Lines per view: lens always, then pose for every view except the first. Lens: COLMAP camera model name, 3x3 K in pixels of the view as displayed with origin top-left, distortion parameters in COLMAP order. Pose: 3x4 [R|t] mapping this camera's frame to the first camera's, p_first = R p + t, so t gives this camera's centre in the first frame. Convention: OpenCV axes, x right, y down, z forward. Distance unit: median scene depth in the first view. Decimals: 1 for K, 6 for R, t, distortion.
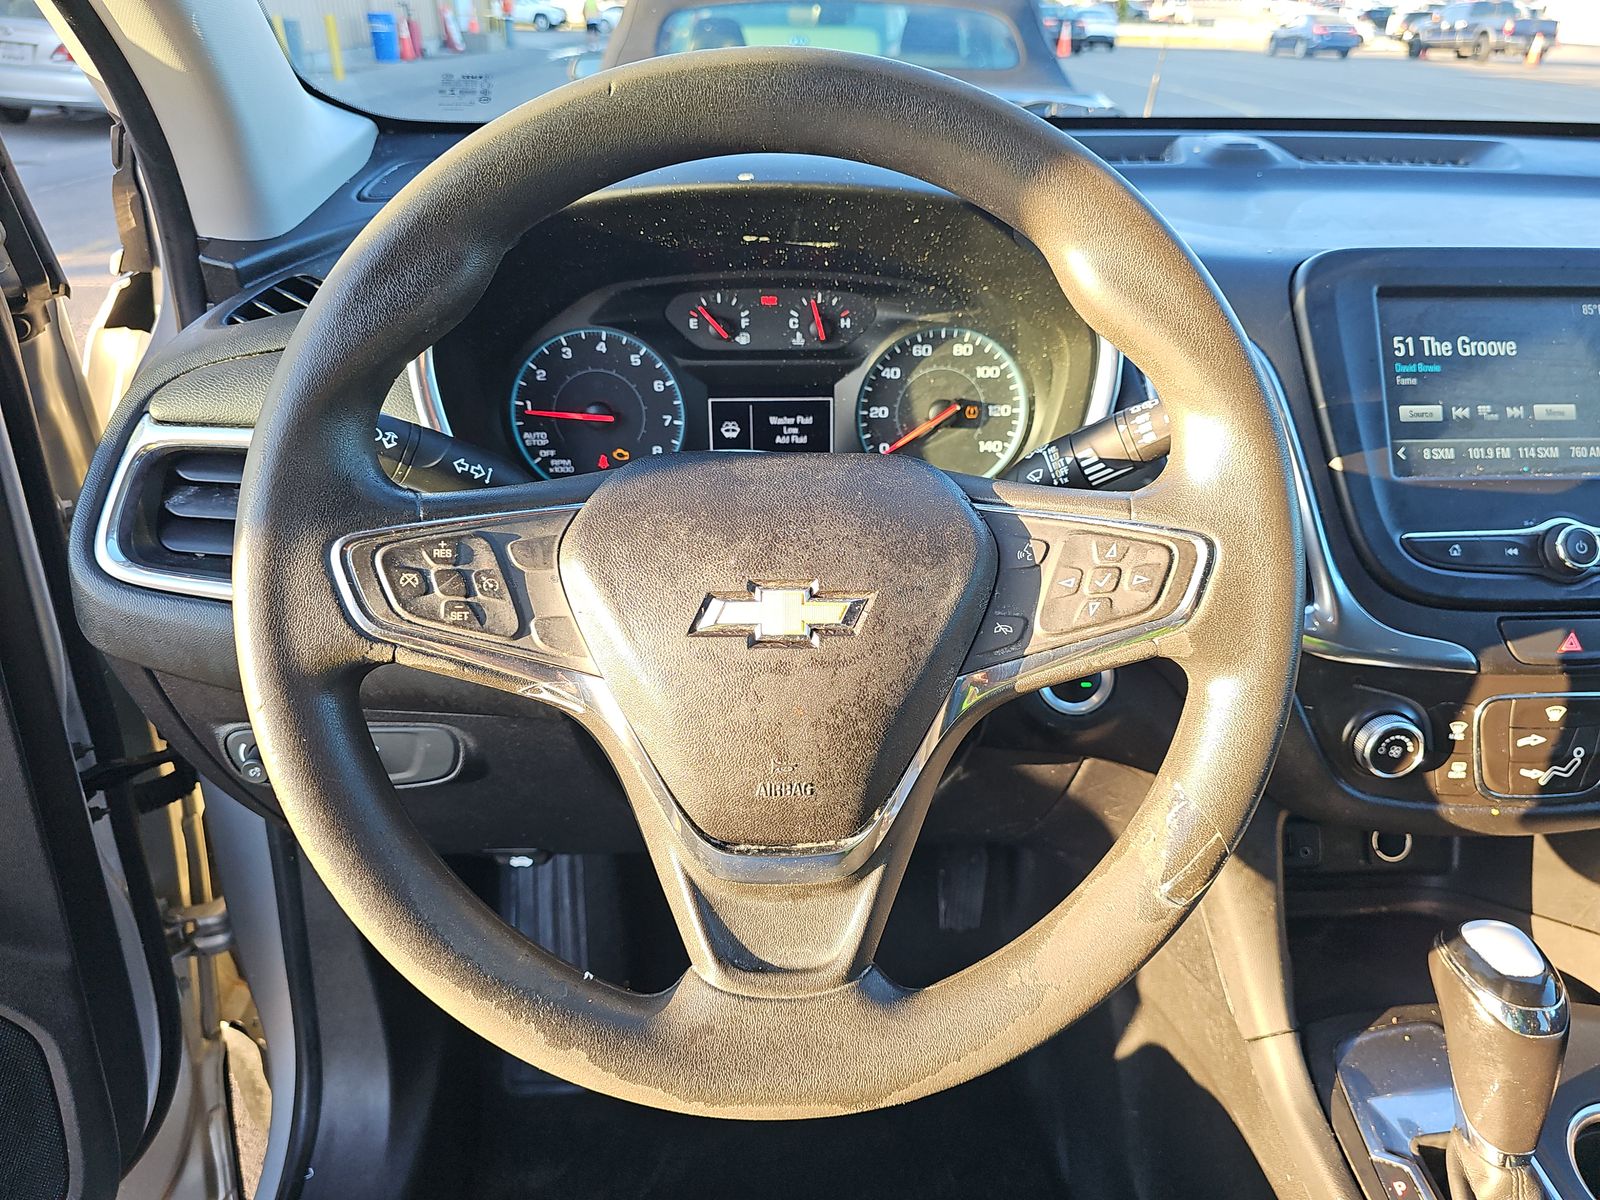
lens RADIAL K [[1065.8, 0, 798.6], [0, 1065.8, 613.2], [0, 0, 1]] dist [0.042694, -0.018264]
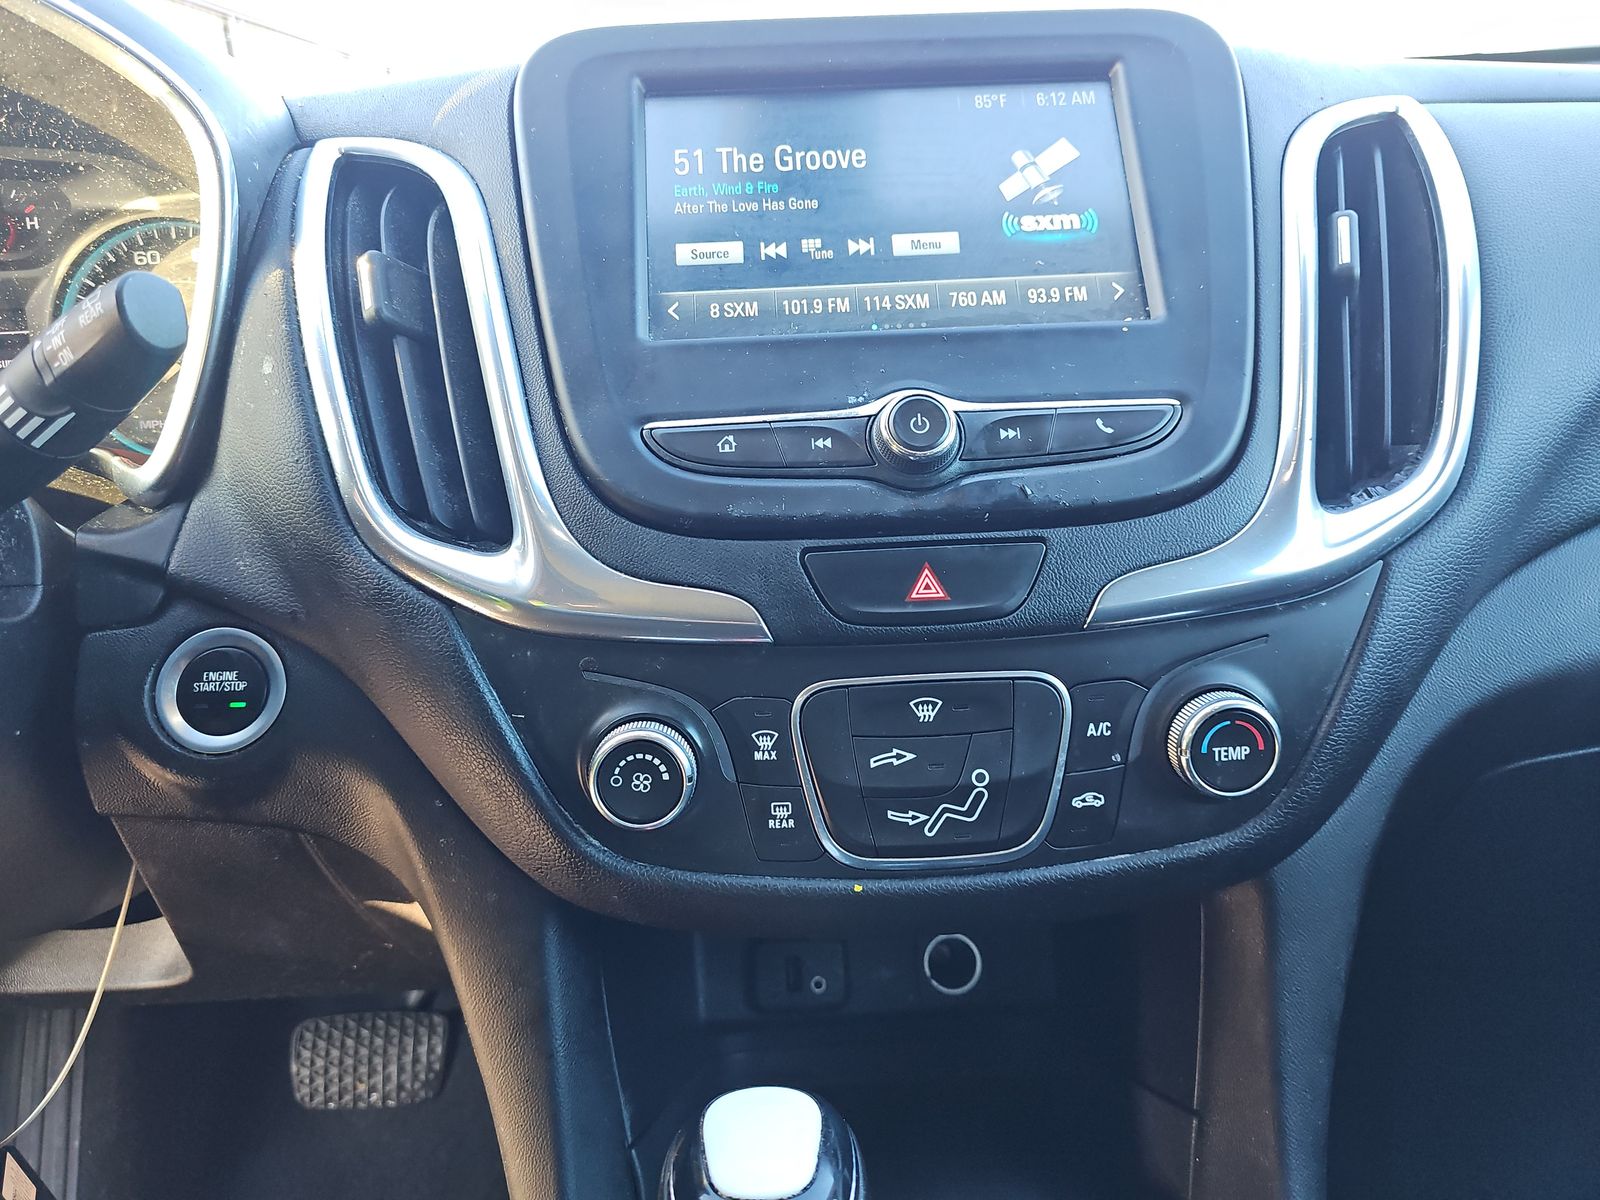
lens RADIAL K [[1065.8, 0, 798.0], [0, 1065.8, 602.9], [0, 0, 1]] dist [0.042694, -0.018264]
pose [[0.996938, -0.044114, -0.064560, 0.586150], [0.033284, 0.986533, -0.160140, 0.110263], [0.070755, 0.157501, 0.984981, 0.362128]]
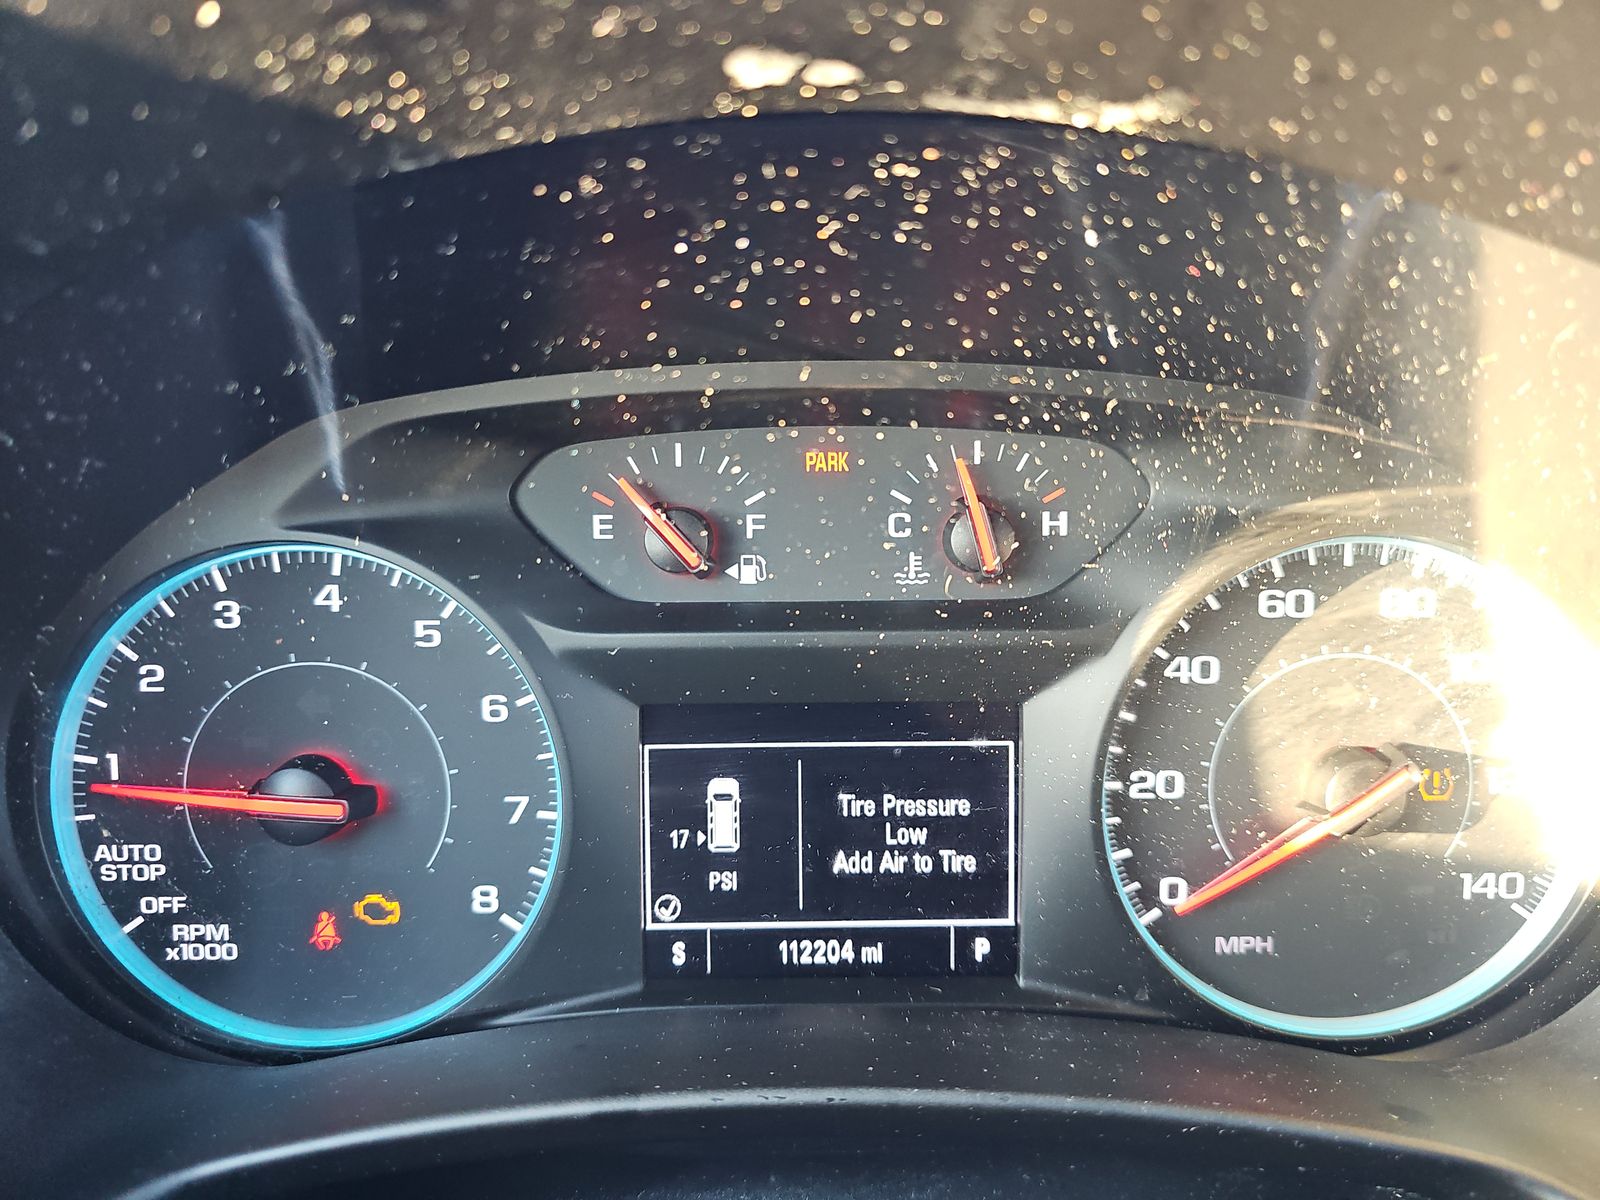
lens RADIAL K [[1065.8, 0, 806.7], [0, 1065.8, 596.0], [0, 0, 1]] dist [0.042694, -0.018264]
pose [[0.999789, -0.002500, -0.020375, -0.026877], [-0.002764, 0.967136, -0.254245, -0.163923], [0.020341, 0.254248, 0.966925, 0.678345]]
